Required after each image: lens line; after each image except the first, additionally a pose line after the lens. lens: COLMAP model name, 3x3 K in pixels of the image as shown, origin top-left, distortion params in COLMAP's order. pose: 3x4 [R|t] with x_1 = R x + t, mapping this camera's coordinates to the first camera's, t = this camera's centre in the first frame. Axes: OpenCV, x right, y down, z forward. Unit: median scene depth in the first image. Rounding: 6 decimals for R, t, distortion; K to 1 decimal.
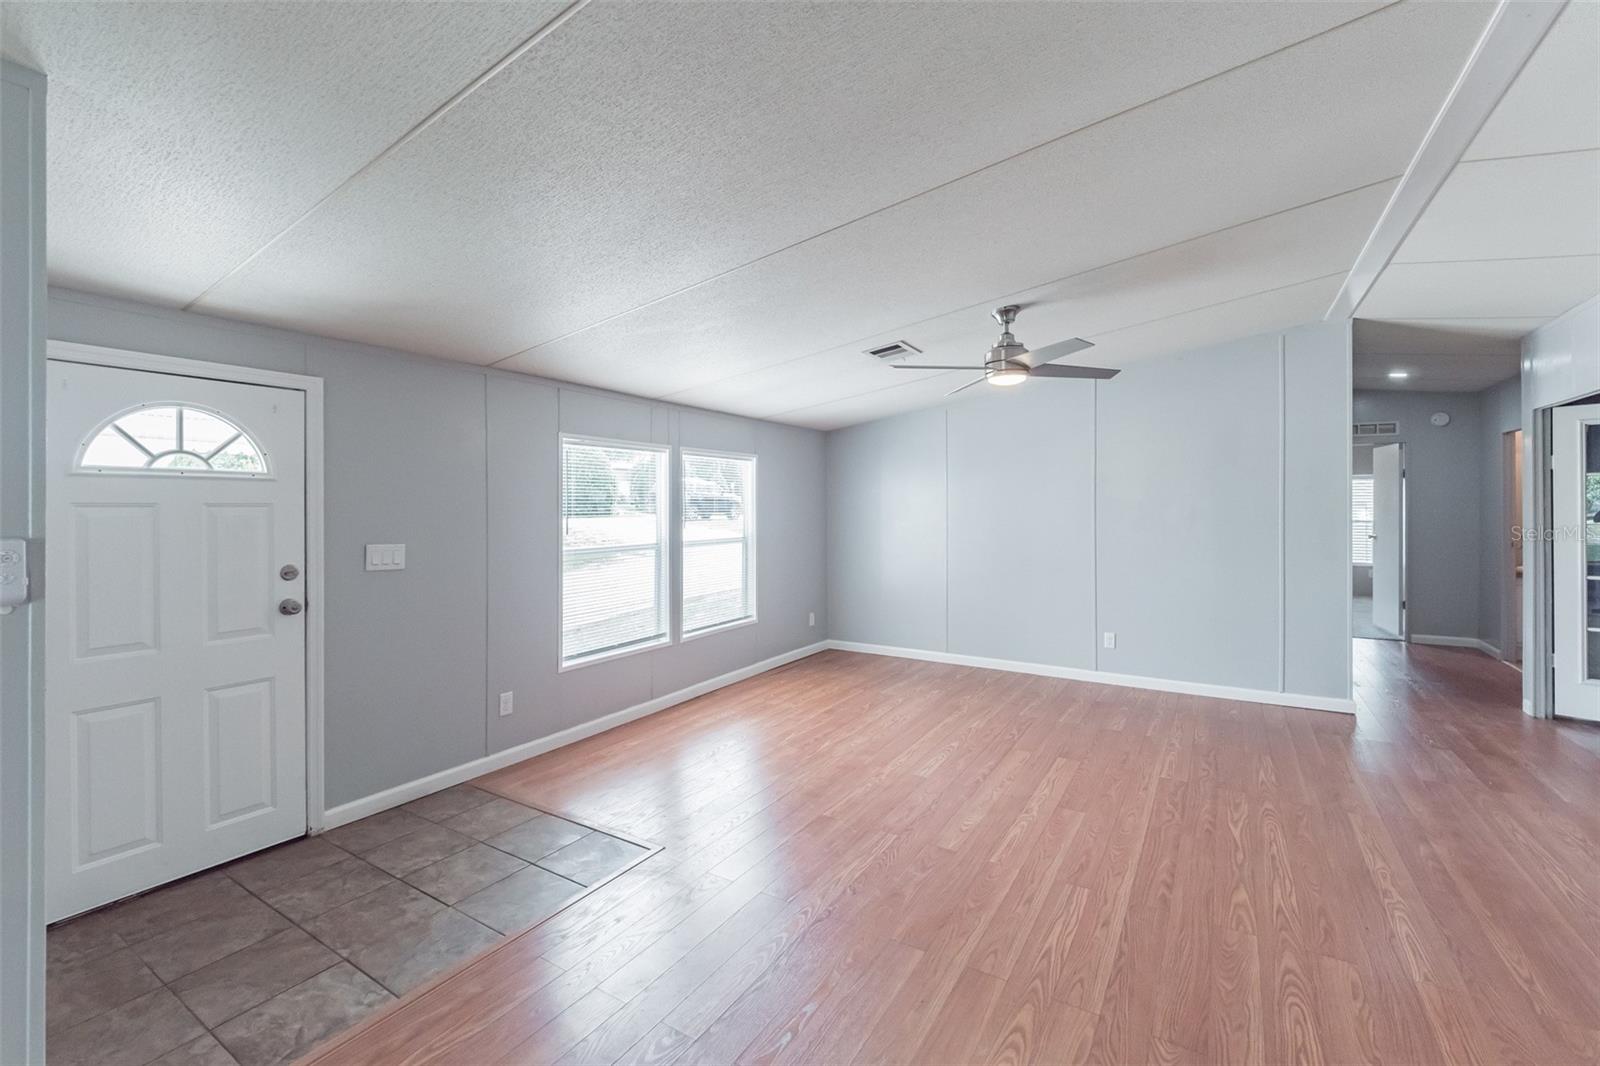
lens RADIAL K [[664.9, 0, 803.6], [0, 664.9, 507.2], [0, 0, 1]] dist [0.013903, 0.000066]
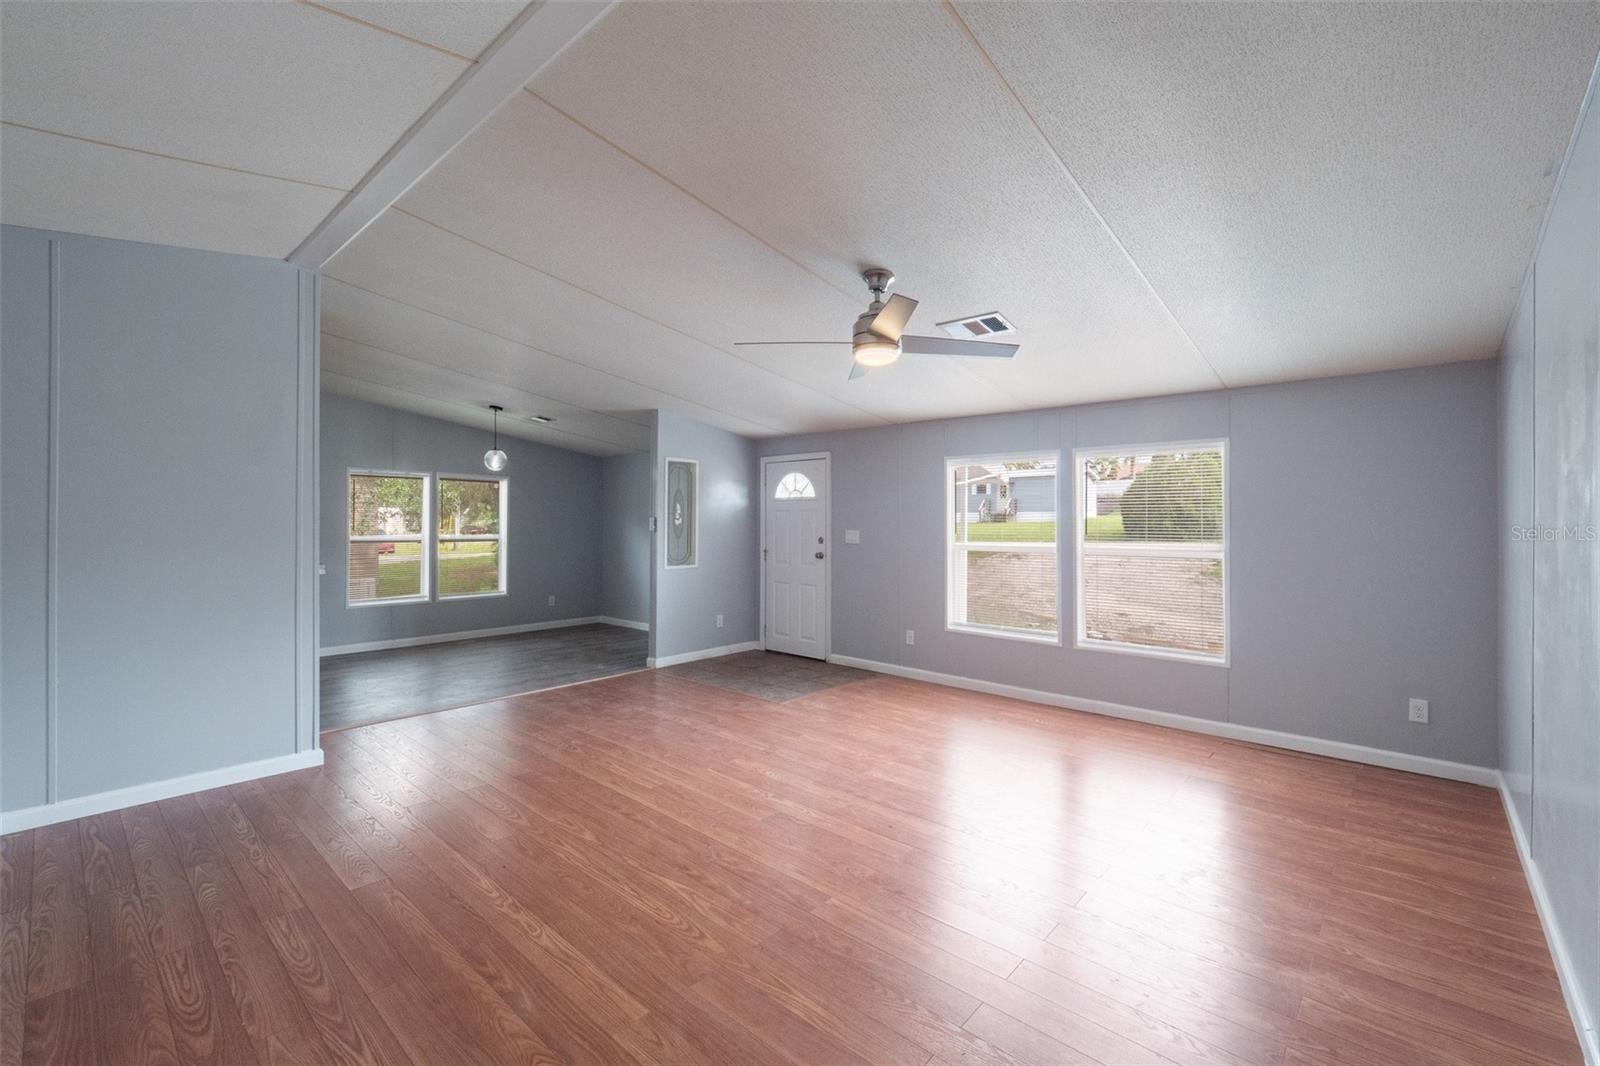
lens RADIAL K [[678.2, 0, 811.8], [0, 678.2, 522.1], [0, 0, 1]] dist [0.002441, -0.000056]
pose [[-0.166859, -0.002073, -0.985979, 1.492589], [-0.009106, 0.999958, -0.000562, 0.038104], [0.985939, 0.008884, -0.166871, 1.351540]]
